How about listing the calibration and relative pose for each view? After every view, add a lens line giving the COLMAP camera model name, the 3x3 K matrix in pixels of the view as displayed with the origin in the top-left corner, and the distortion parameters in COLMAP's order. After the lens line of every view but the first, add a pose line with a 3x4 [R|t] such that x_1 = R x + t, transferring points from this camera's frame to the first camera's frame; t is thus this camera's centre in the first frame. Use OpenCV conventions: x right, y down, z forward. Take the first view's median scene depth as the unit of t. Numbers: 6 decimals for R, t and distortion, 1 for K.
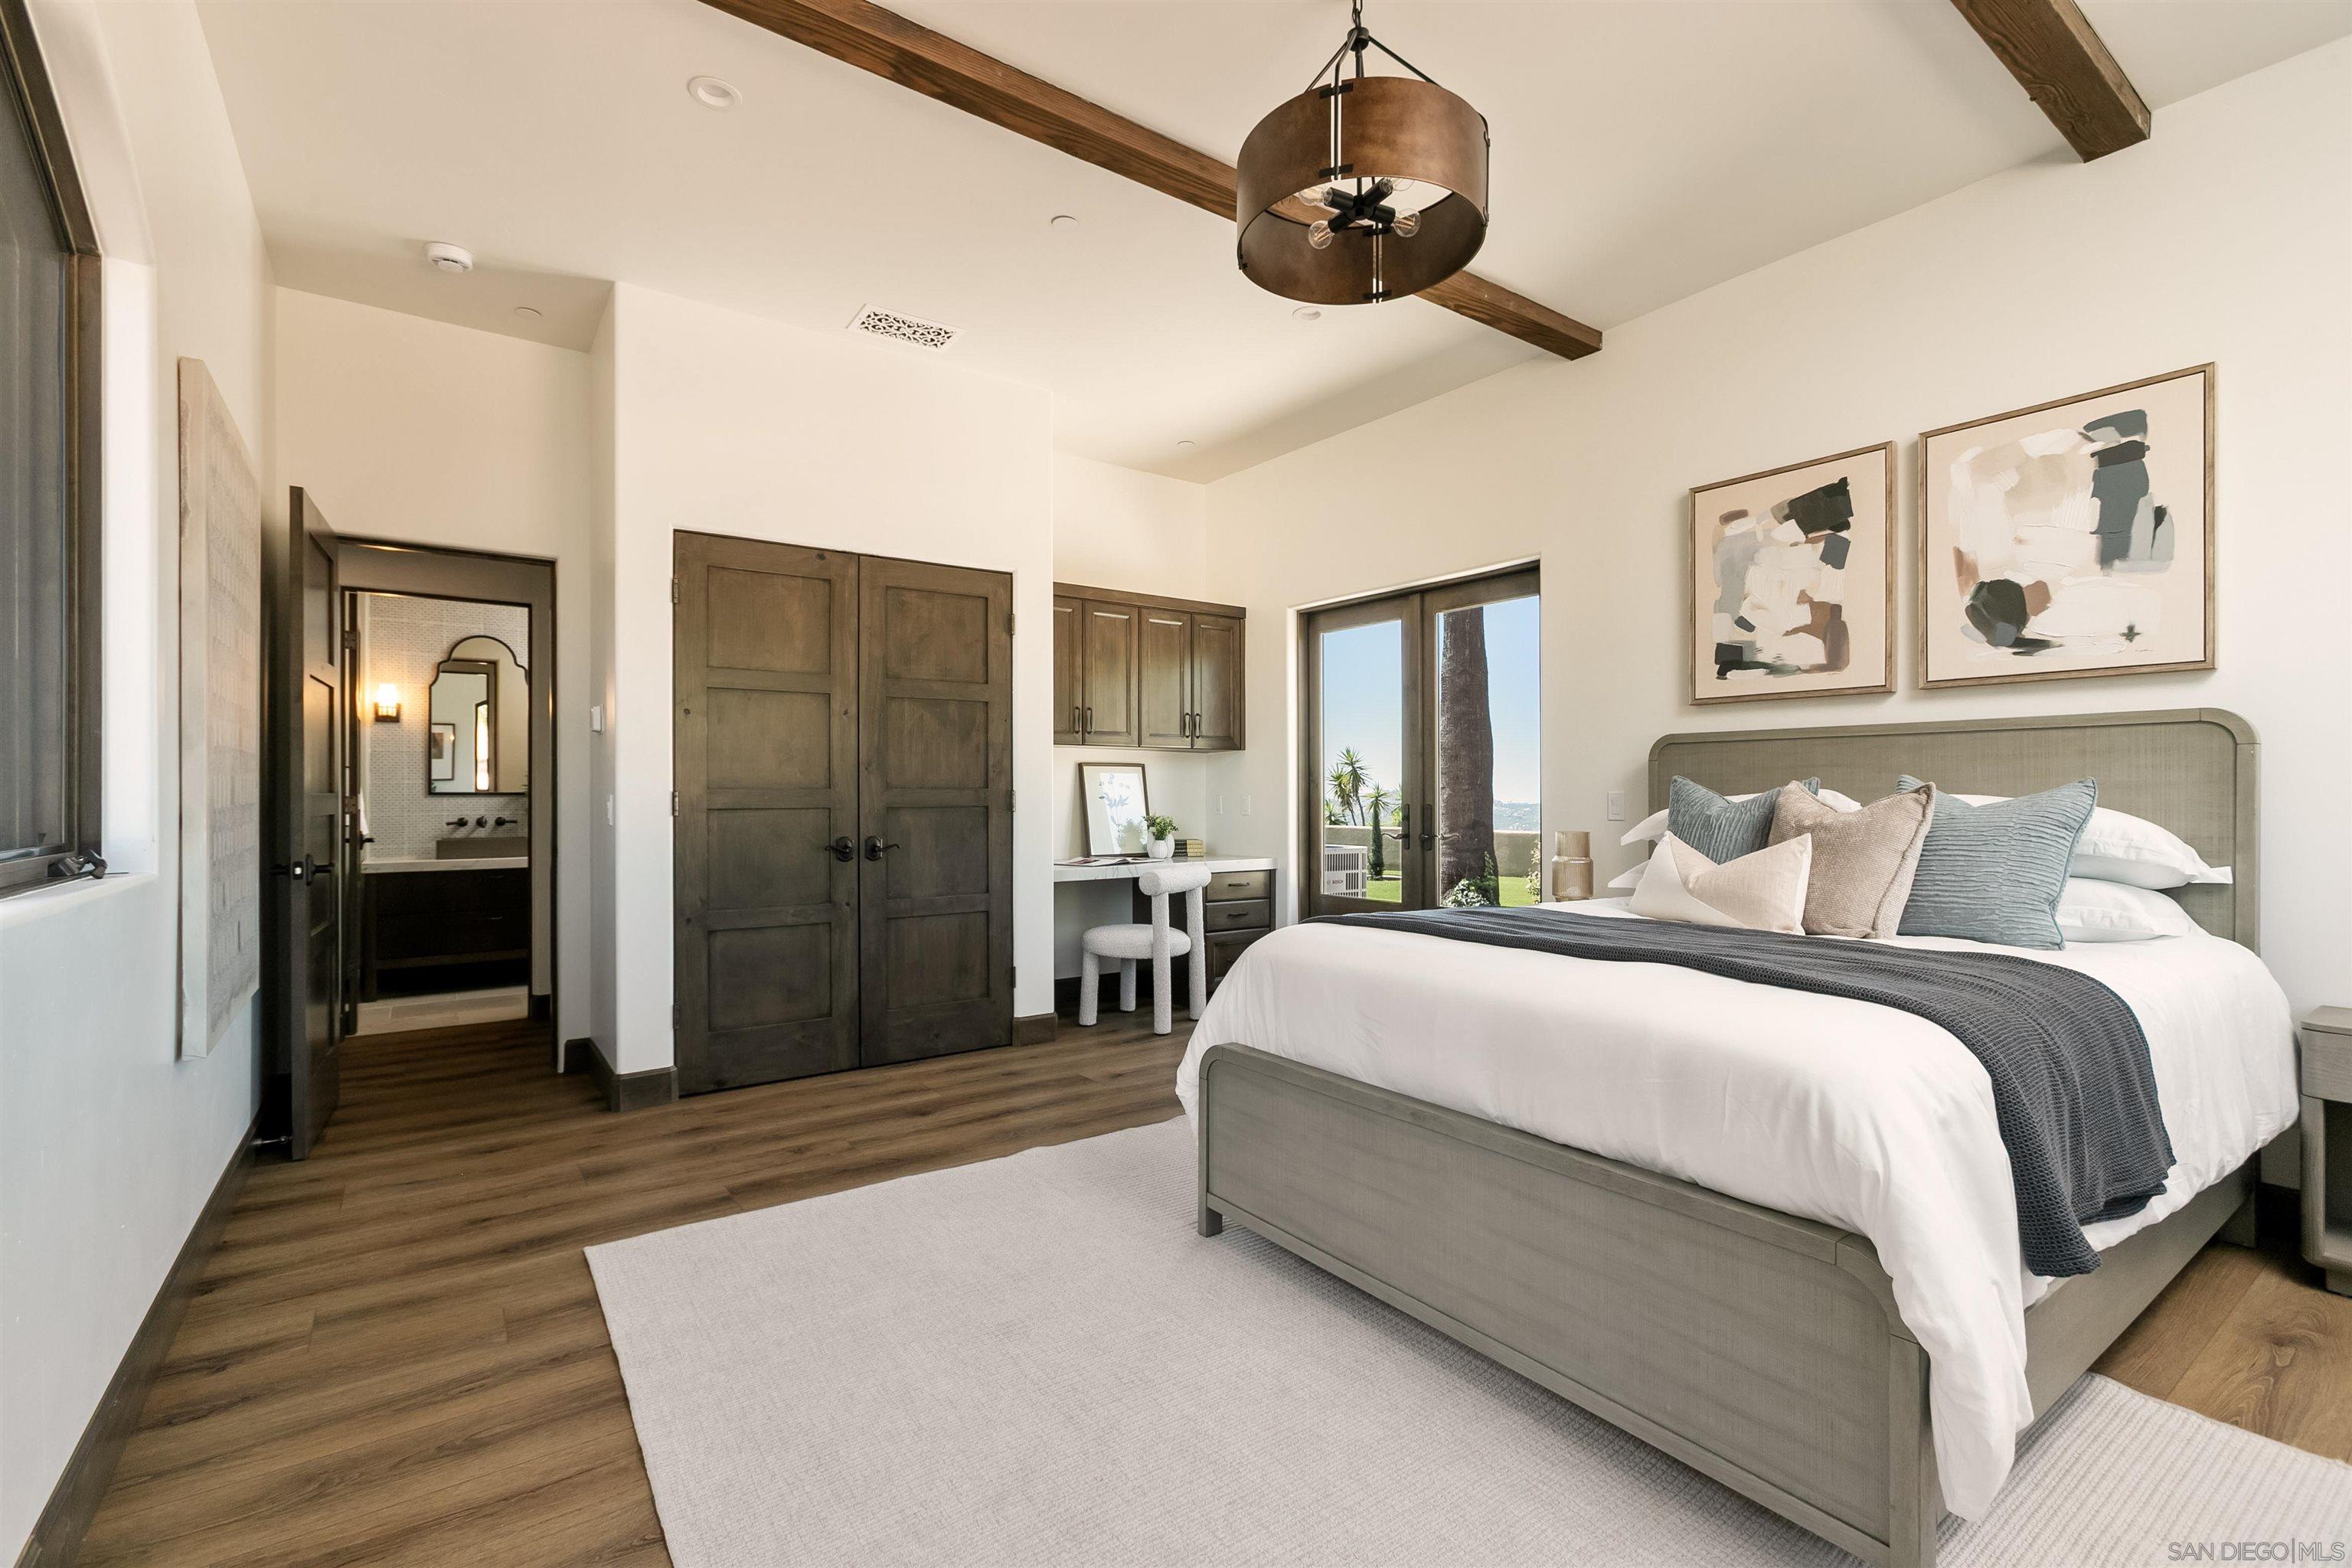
lens RADIAL K [[1048.4, 0, 1165.0], [0, 1048.4, 794.3], [0, 0, 1]] dist [-0.021526, 0.012285]
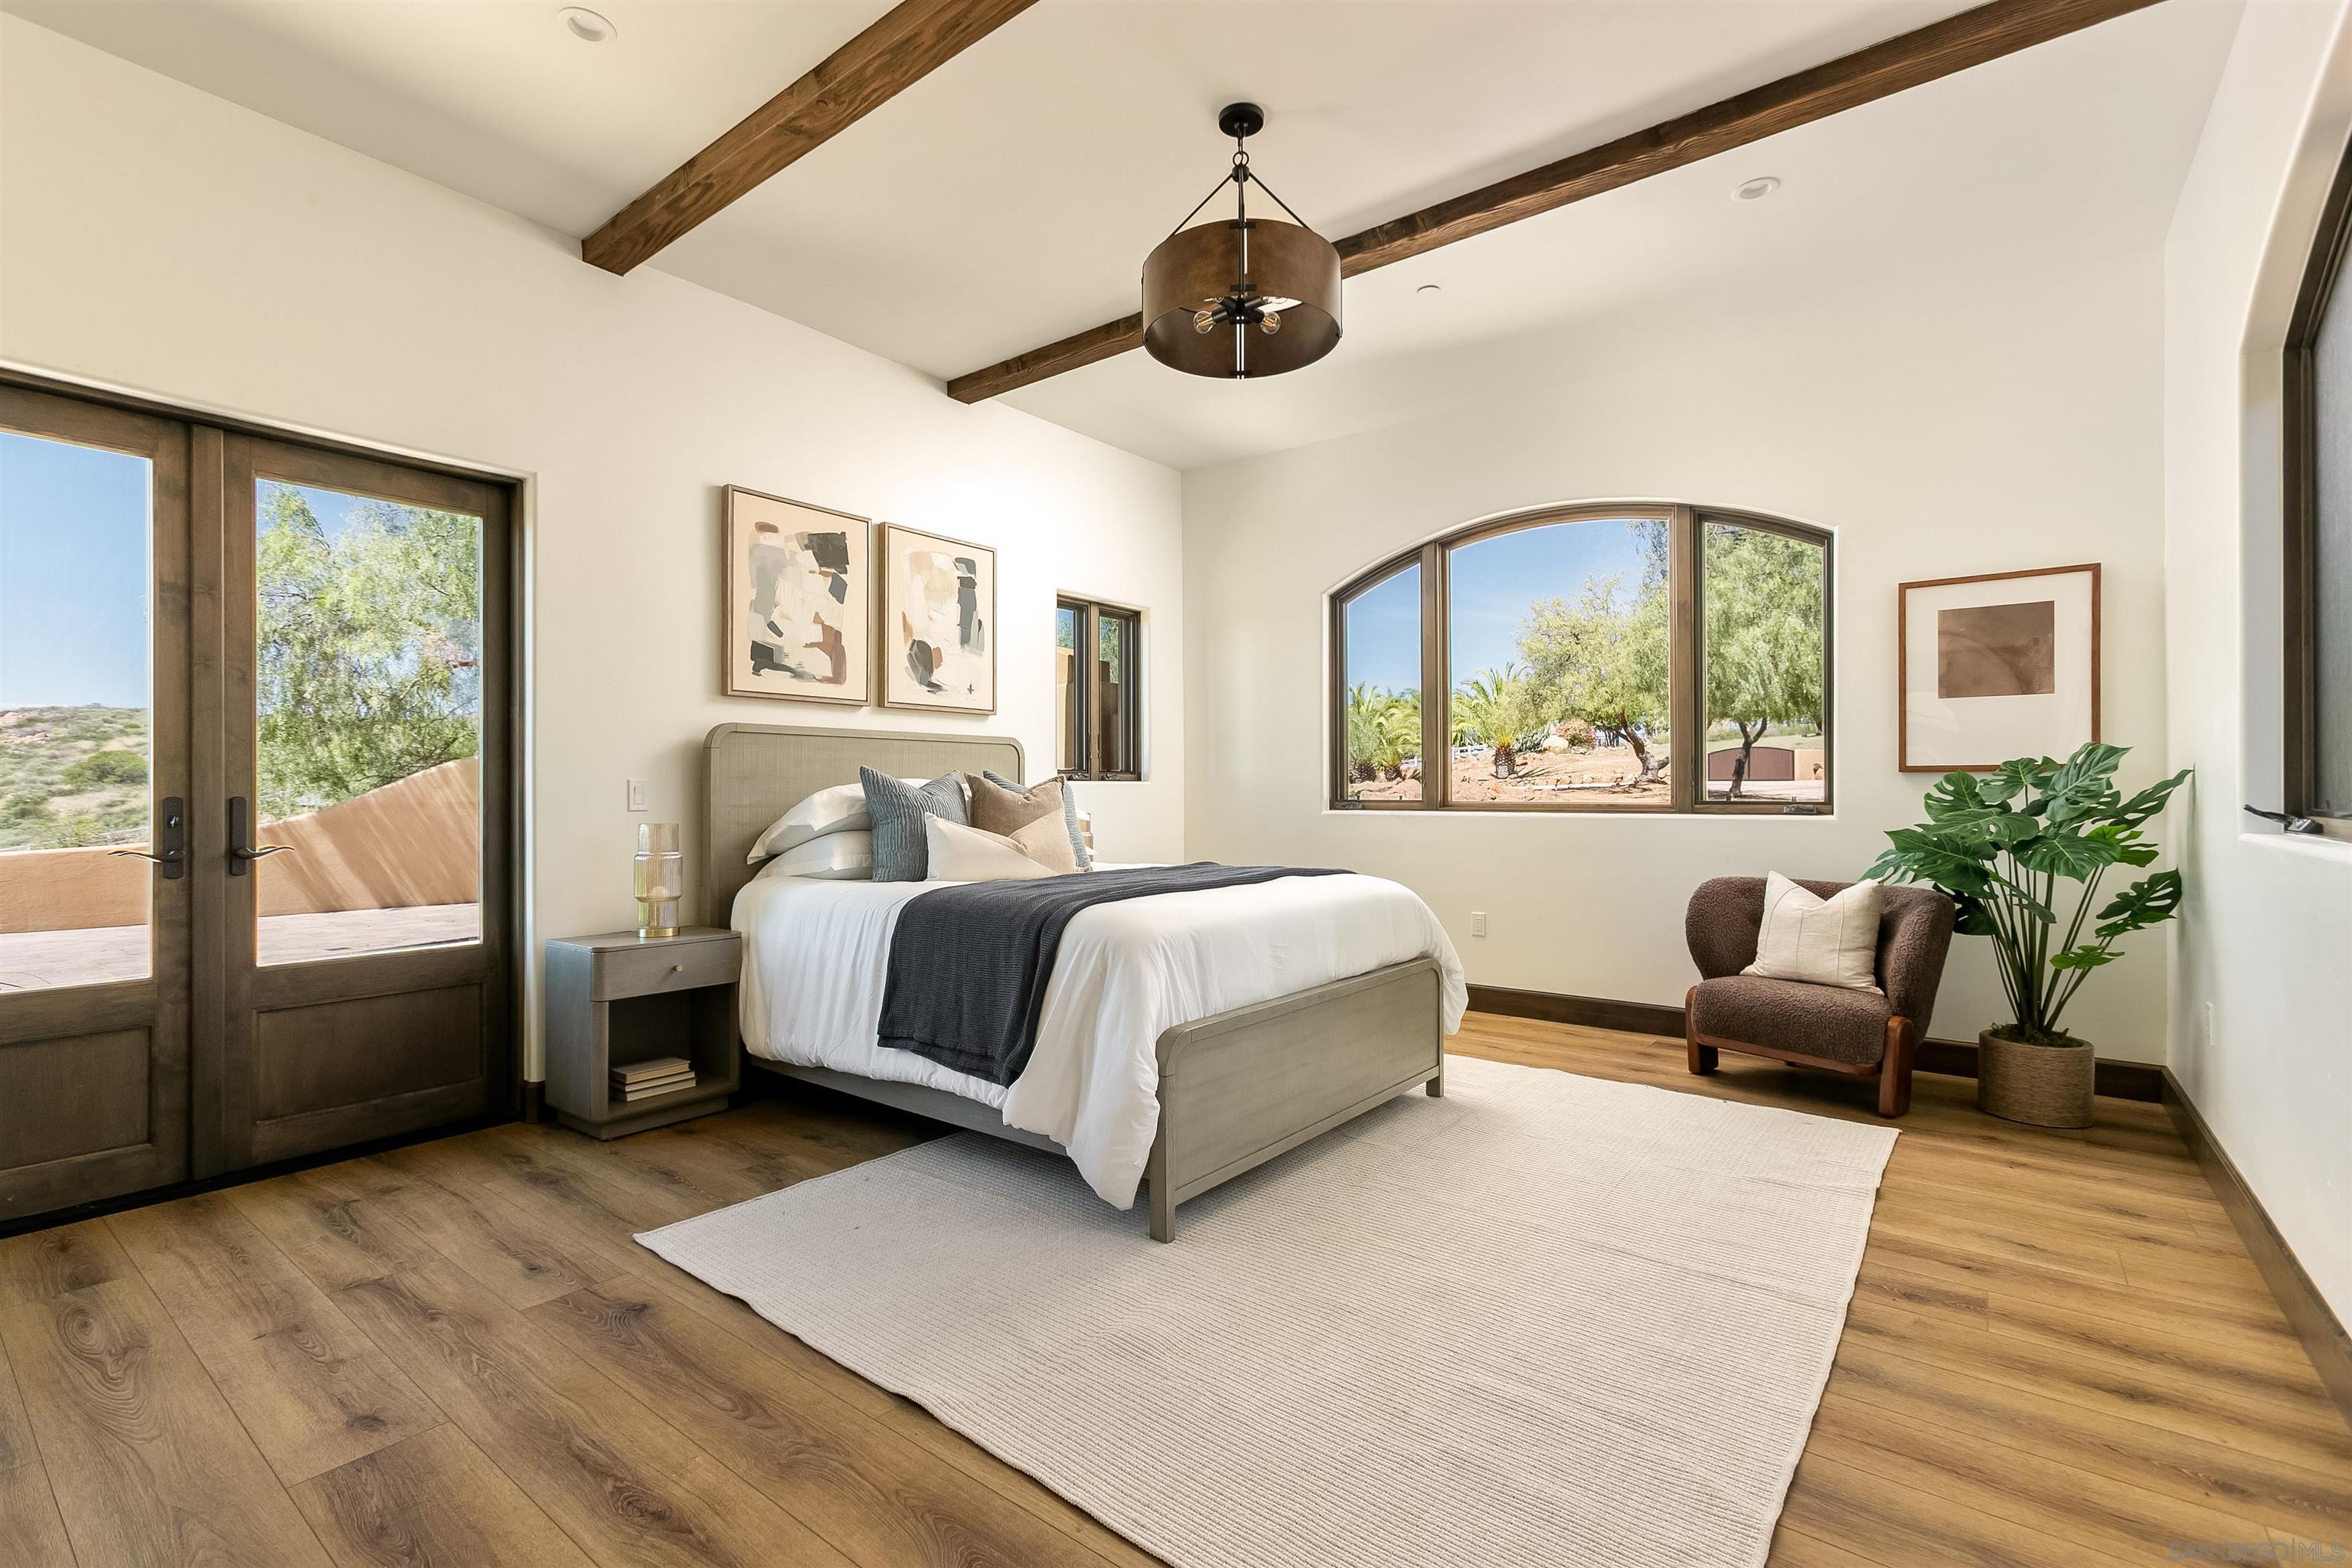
lens RADIAL K [[1048.4, 0, 1165.0], [0, 1048.4, 794.3], [0, 0, 1]] dist [-0.021526, 0.012285]
pose [[-0.286222, -0.001059, 0.958163, -0.673729], [0.001699, 0.999997, 0.001613, 0.012480], [-0.958162, 0.002090, -0.286219, 0.987661]]
